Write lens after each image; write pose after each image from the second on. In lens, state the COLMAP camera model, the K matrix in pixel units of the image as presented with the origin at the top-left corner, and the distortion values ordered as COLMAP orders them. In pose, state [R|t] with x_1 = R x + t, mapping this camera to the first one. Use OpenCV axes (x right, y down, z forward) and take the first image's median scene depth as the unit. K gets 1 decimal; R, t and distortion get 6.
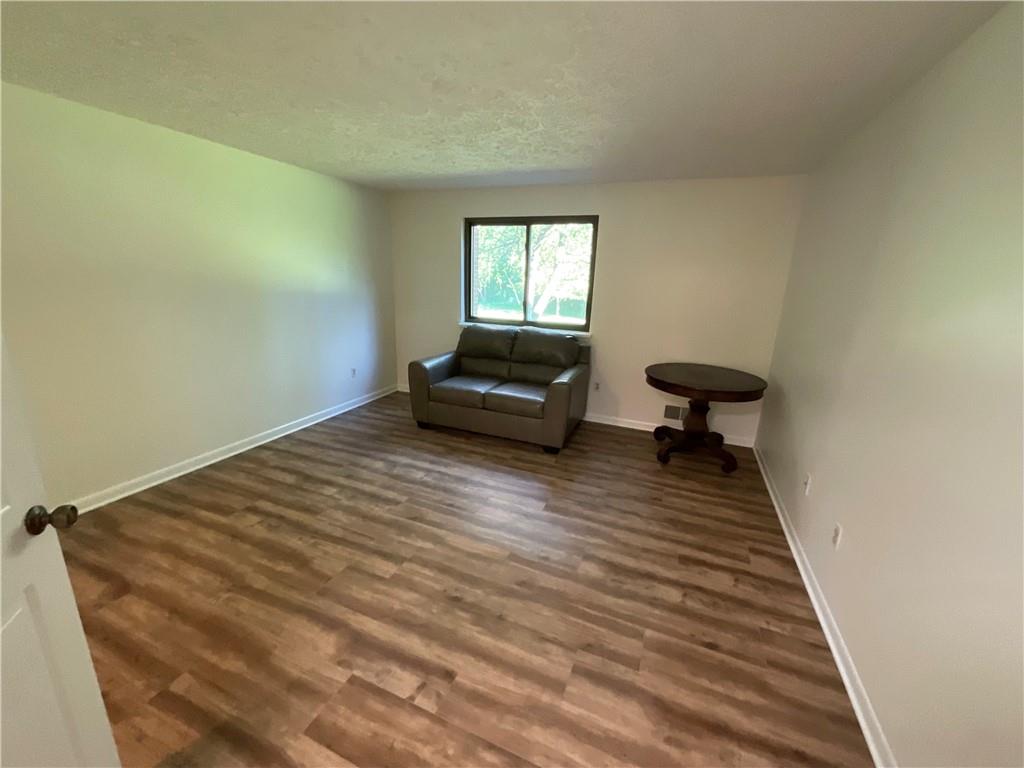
lens RADIAL K [[414.6, 0, 512.0], [0, 414.6, 384.0], [0, 0, 1]] dist [-0.013959, 0.008971]
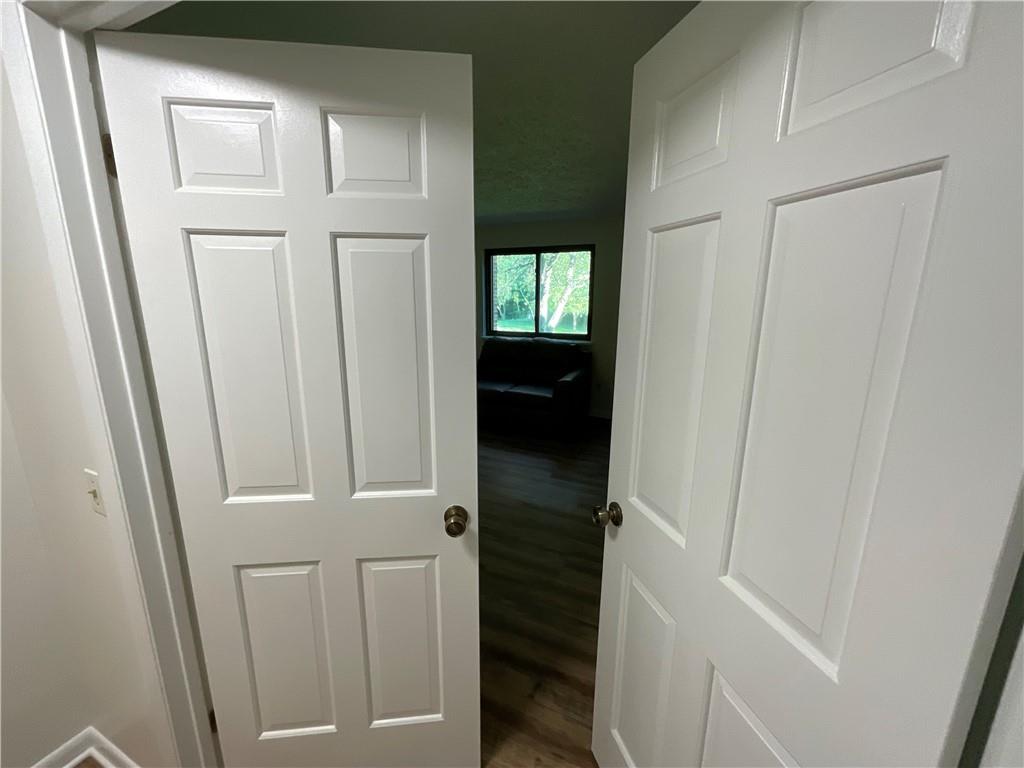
lens RADIAL K [[414.6, 0, 512.0], [0, 414.6, 384.0], [0, 0, 1]] dist [-0.013959, 0.008971]
pose [[0.998559, -0.019906, -0.049838, 0.018381], [0.017926, 0.999044, -0.039863, 0.044405], [0.050583, 0.038912, 0.997962, -0.203552]]
